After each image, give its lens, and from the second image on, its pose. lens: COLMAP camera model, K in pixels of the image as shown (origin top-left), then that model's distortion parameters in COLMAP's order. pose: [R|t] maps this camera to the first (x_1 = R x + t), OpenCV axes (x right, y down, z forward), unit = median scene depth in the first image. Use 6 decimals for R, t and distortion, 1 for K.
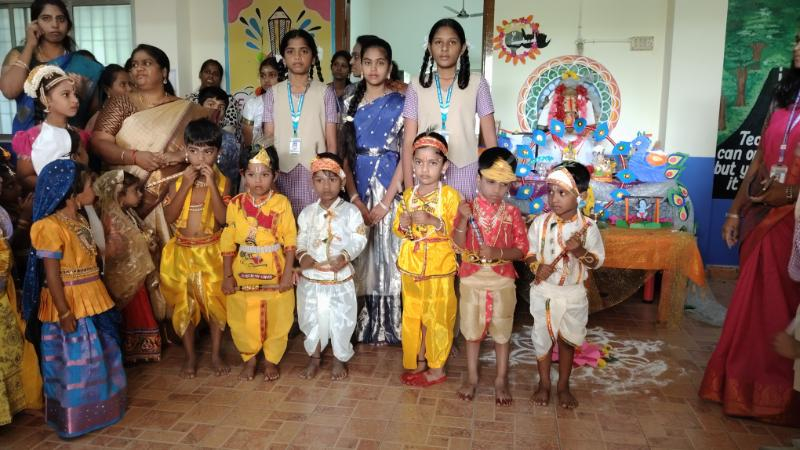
lens RADIAL K [[636.3, 0, 400.0], [0, 636.3, 225.0], [0, 0, 1]] dist [0.046634, -0.103040]
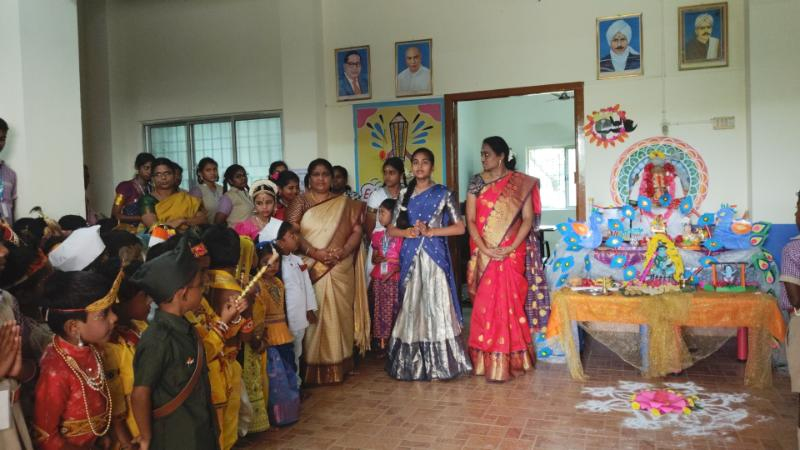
lens RADIAL K [[634.3, 0, 401.1], [0, 634.3, 221.8], [0, 0, 1]] dist [0.104822, -0.229091]
pose [[0.983518, -0.039192, -0.176510, 0.021102], [0.018012, 0.992606, -0.120036, 0.007124], [0.179910, 0.114878, 0.976952, -0.158979]]
